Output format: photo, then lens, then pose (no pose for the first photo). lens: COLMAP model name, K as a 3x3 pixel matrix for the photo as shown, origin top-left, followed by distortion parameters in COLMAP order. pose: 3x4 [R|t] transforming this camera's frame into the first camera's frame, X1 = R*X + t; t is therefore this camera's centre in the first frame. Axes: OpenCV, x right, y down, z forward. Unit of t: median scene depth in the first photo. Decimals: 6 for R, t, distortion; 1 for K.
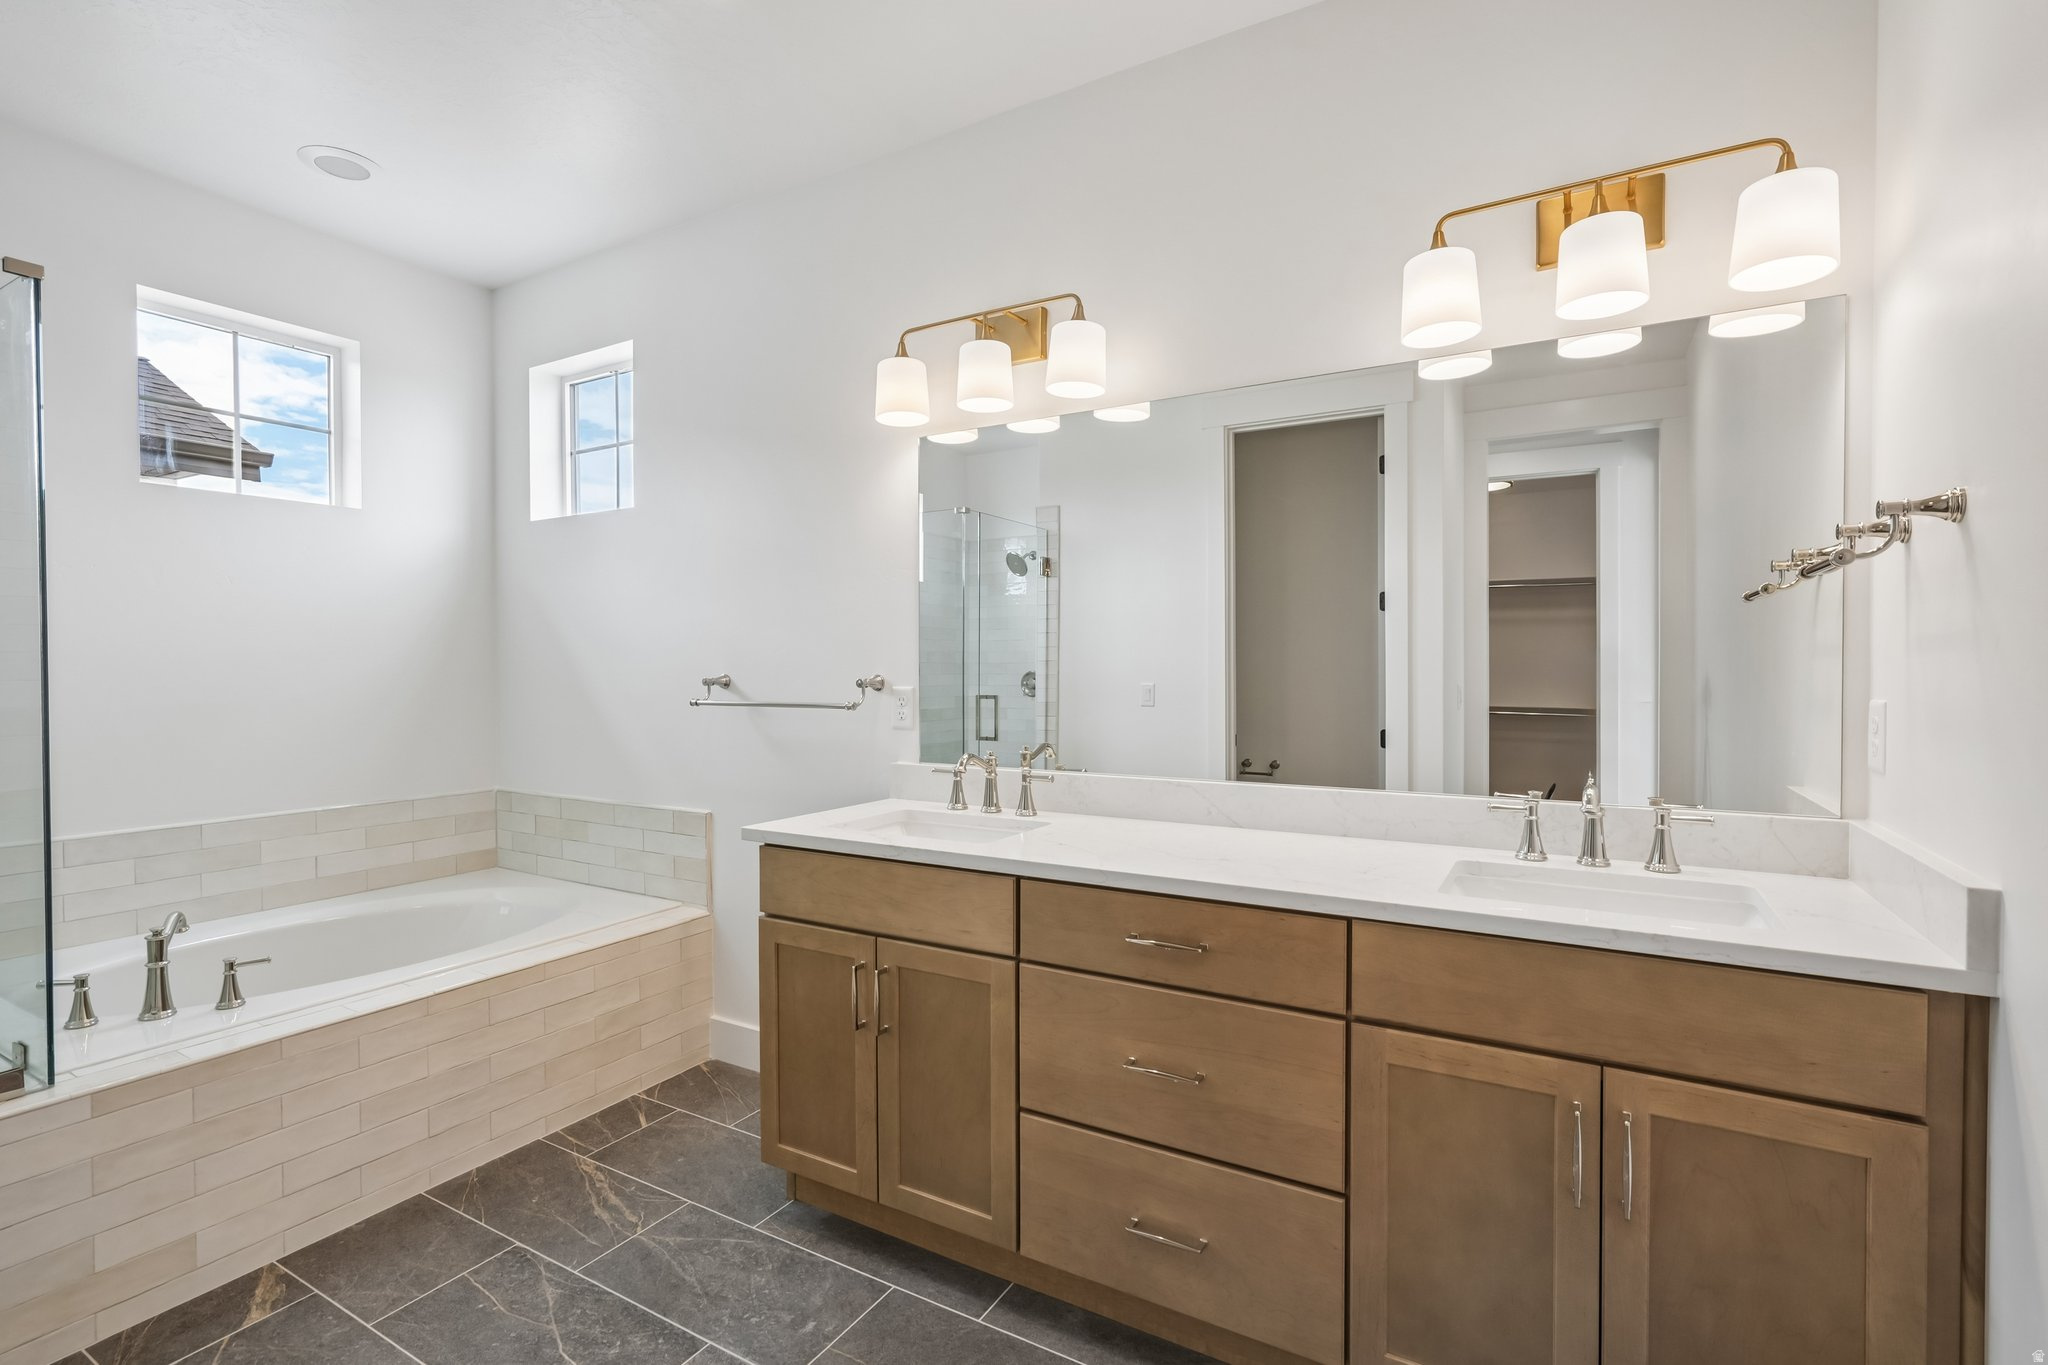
lens RADIAL K [[936.2, 0, 1017.9], [0, 936.2, 667.8], [0, 0, 1]] dist [-0.000704, 0.001672]
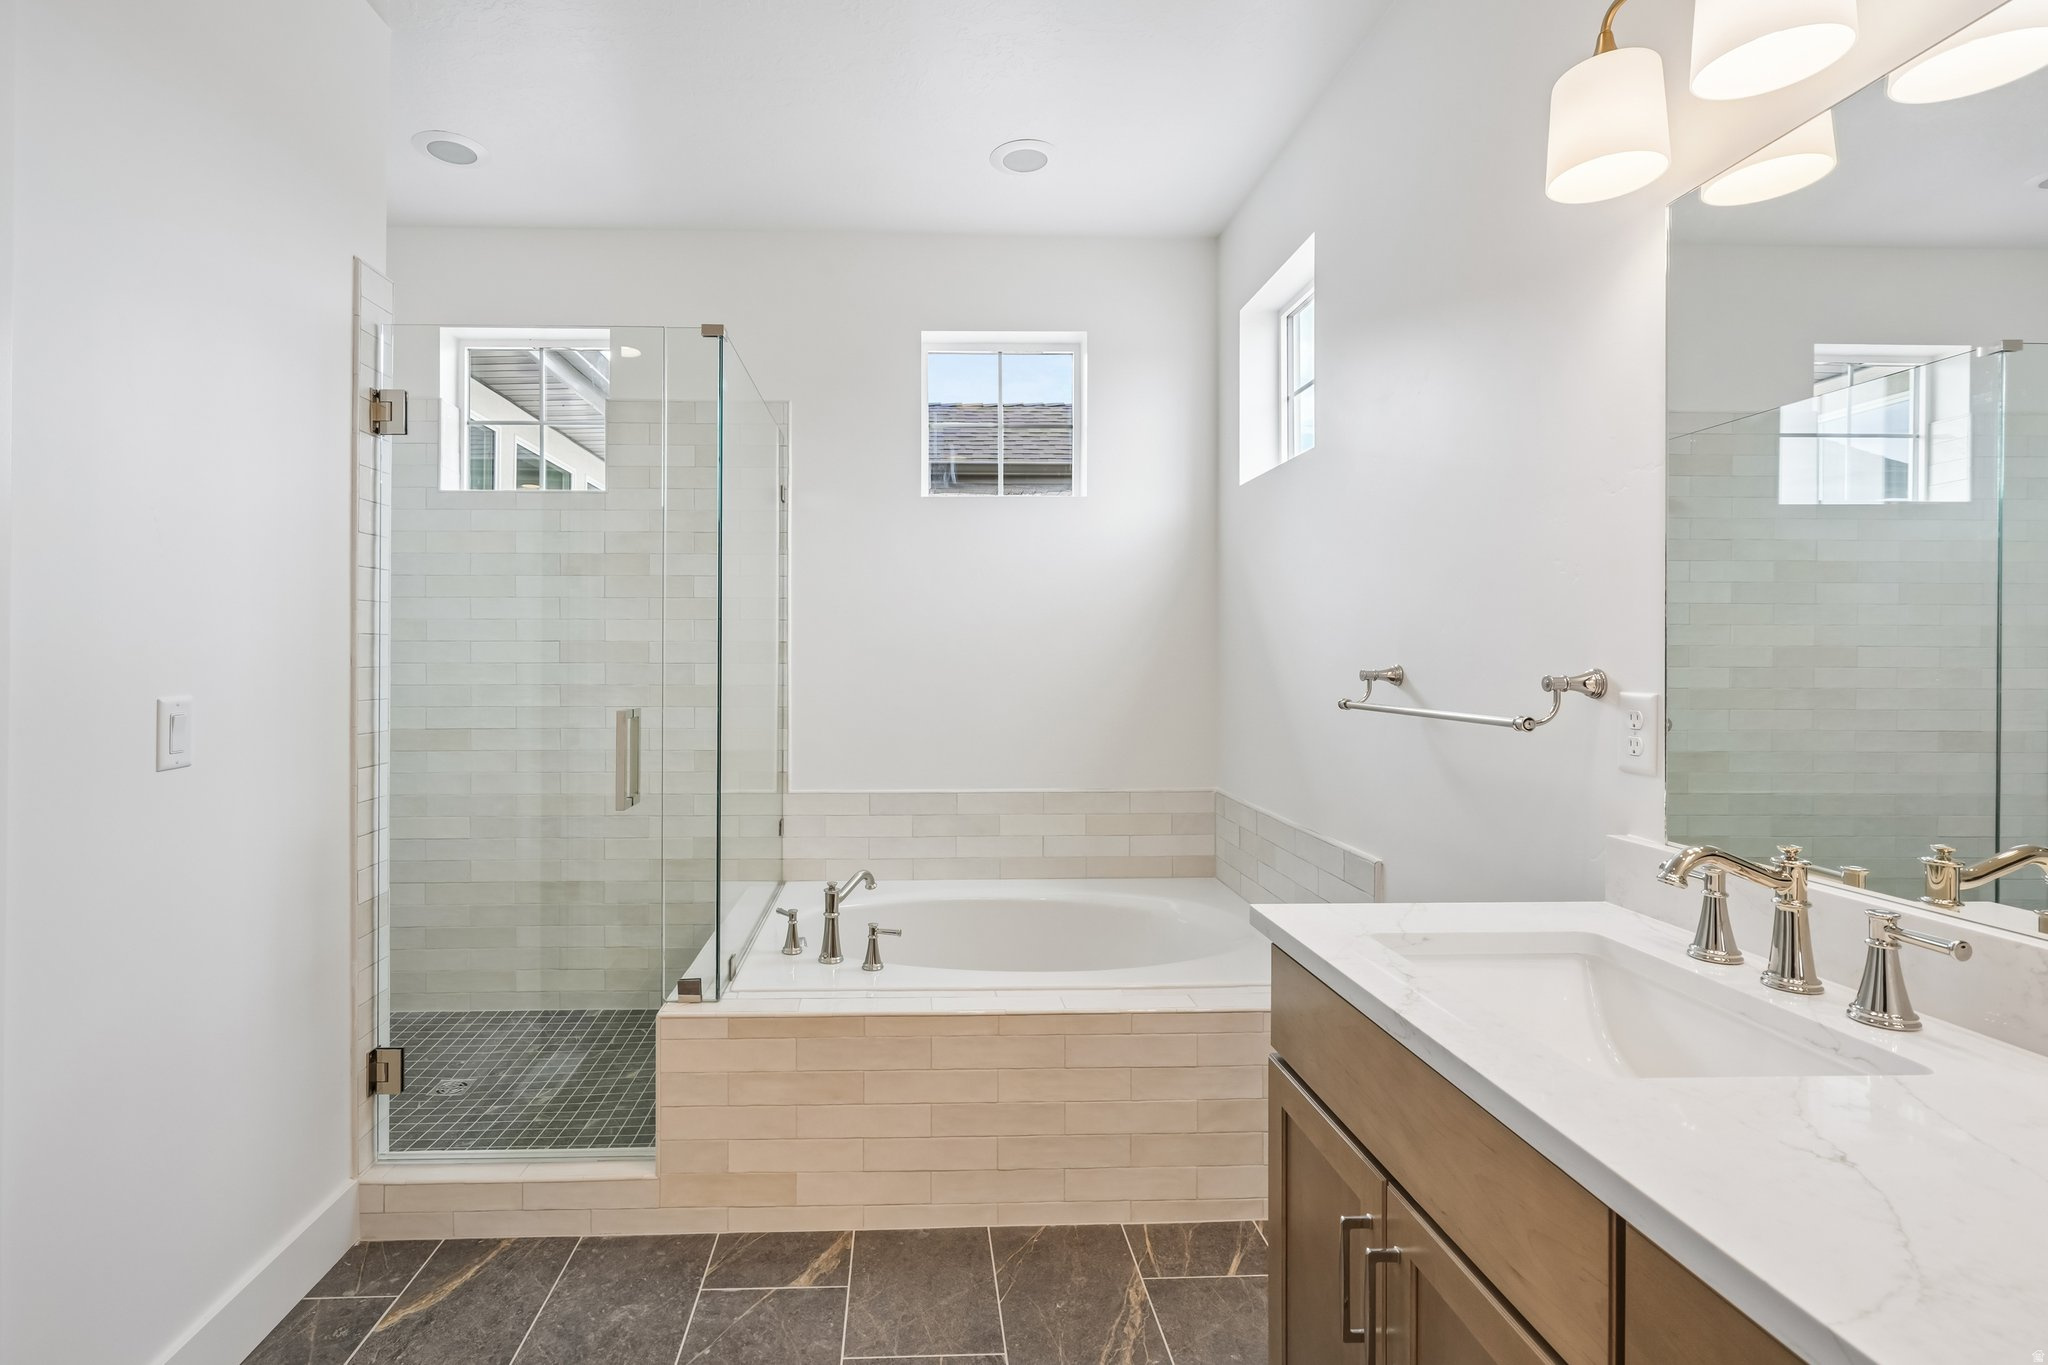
lens RADIAL K [[954.8, 0, 1024.2], [0, 954.8, 652.6], [0, 0, 1]] dist [-0.002450, 0.000265]
pose [[0.542241, -0.000465, -0.840223, 0.150062], [-0.002214, 0.999996, -0.001982, -0.000150], [0.840220, 0.002935, 0.542237, 0.466286]]
